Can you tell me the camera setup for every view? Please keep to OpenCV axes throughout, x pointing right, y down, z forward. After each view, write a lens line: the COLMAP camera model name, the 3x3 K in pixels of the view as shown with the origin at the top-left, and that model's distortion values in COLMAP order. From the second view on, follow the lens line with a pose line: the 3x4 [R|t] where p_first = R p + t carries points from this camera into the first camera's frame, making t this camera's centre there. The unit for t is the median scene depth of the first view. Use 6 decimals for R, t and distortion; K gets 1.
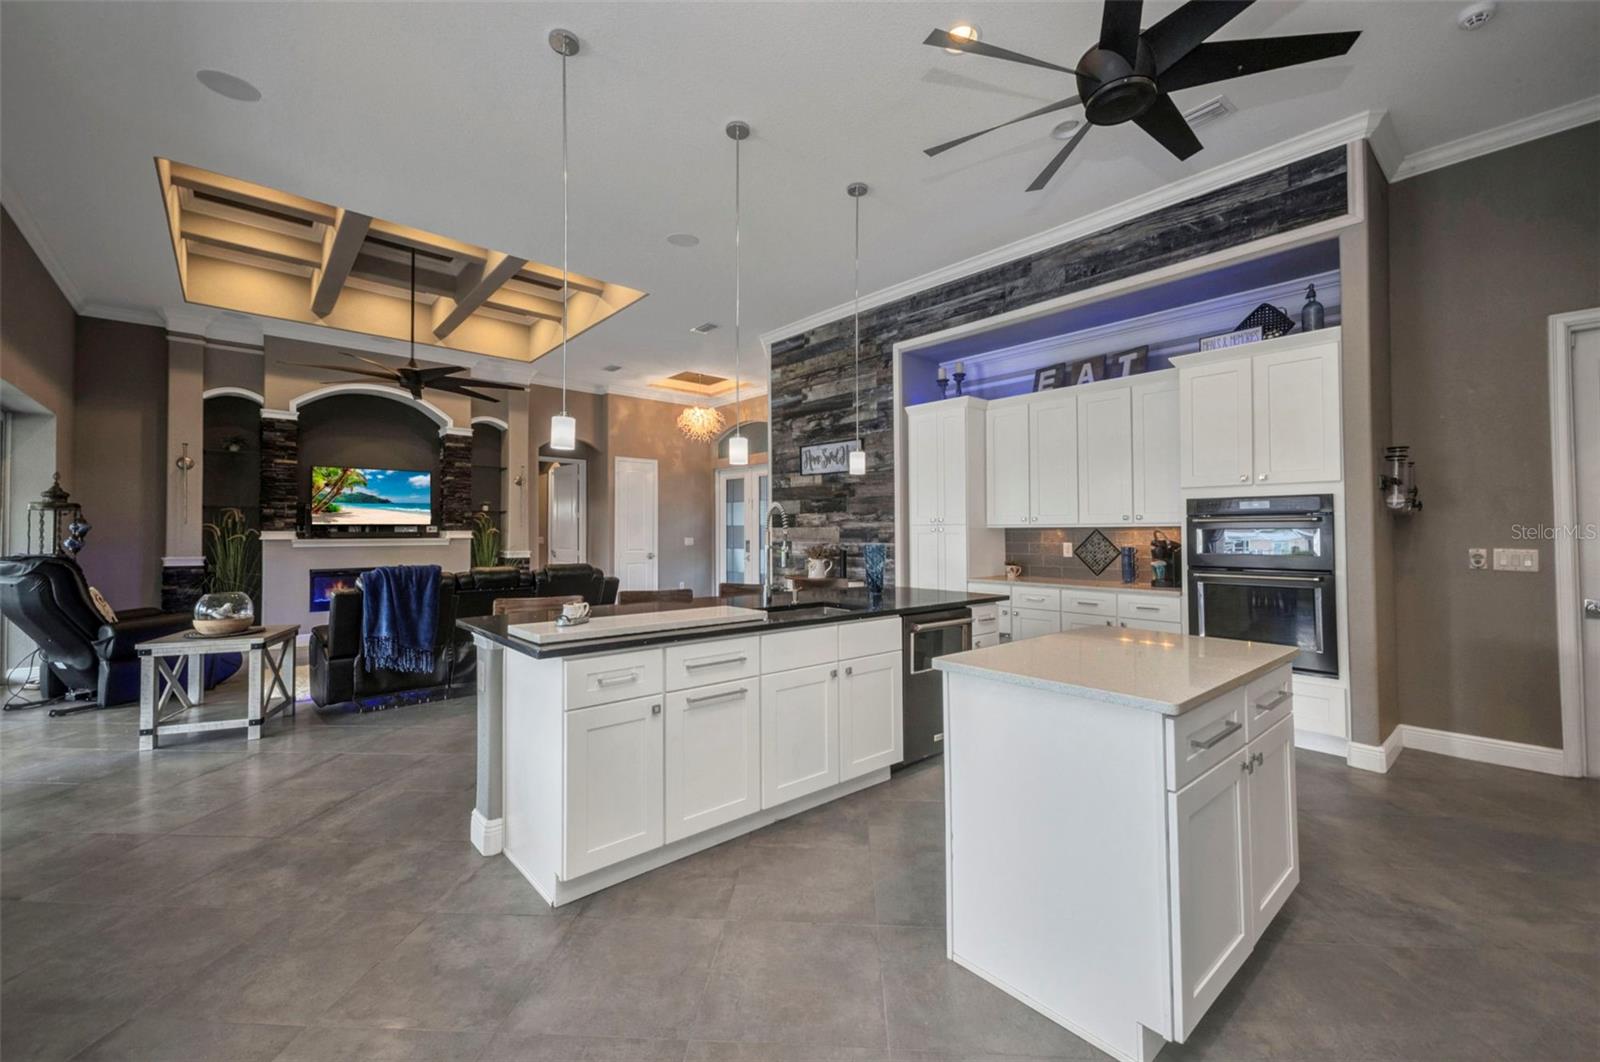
lens RADIAL K [[646.8, 0, 801.1], [0, 646.8, 547.1], [0, 0, 1]] dist [0.003944, -0.001539]
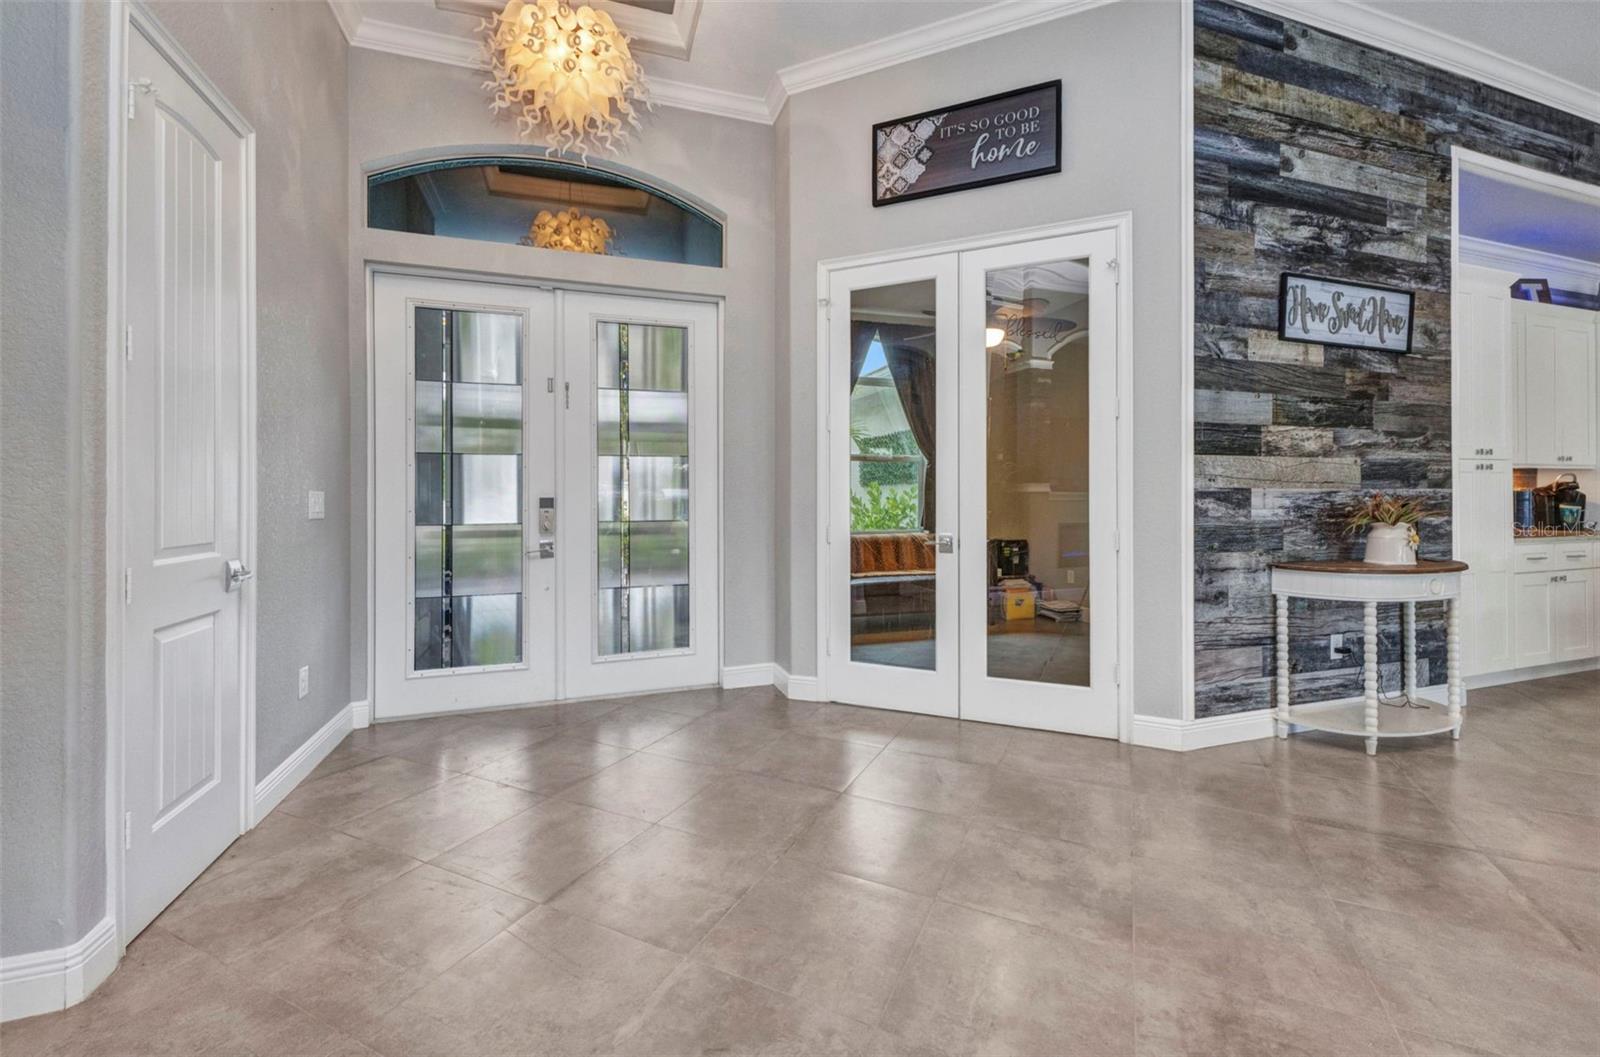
lens RADIAL K [[647.1, 0, 804.6], [0, 647.1, 503.1], [0, 0, 1]] dist [0.005659, -0.001496]
pose [[0.384472, -0.010015, 0.923082, -0.542648], [0.025533, 0.999674, 0.000211, -0.006934], [-0.922784, 0.023488, 0.384602, 1.148615]]
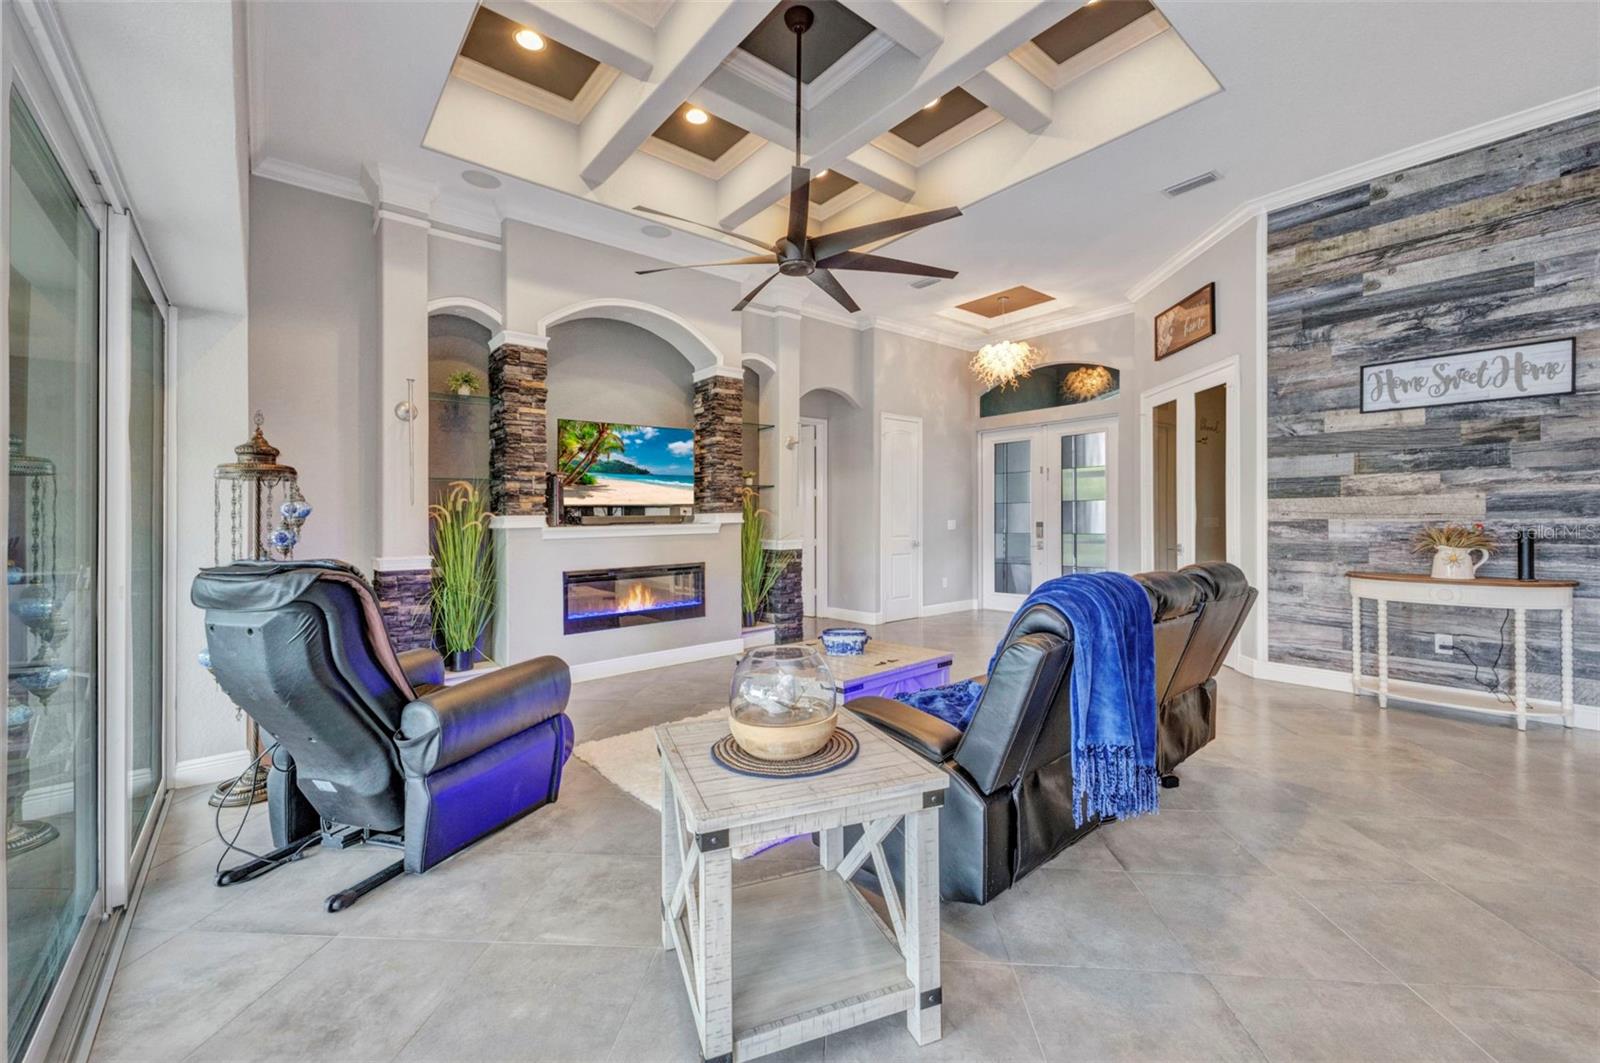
lens RADIAL K [[646.8, 0, 794.3], [0, 646.8, 534.0], [0, 0, 1]] dist [0.003944, -0.001539]
pose [[0.999259, -0.013337, -0.036106, -0.531422], [0.013414, 0.999908, 0.001904, -0.002758], [0.036077, -0.002387, 0.999346, 0.361663]]
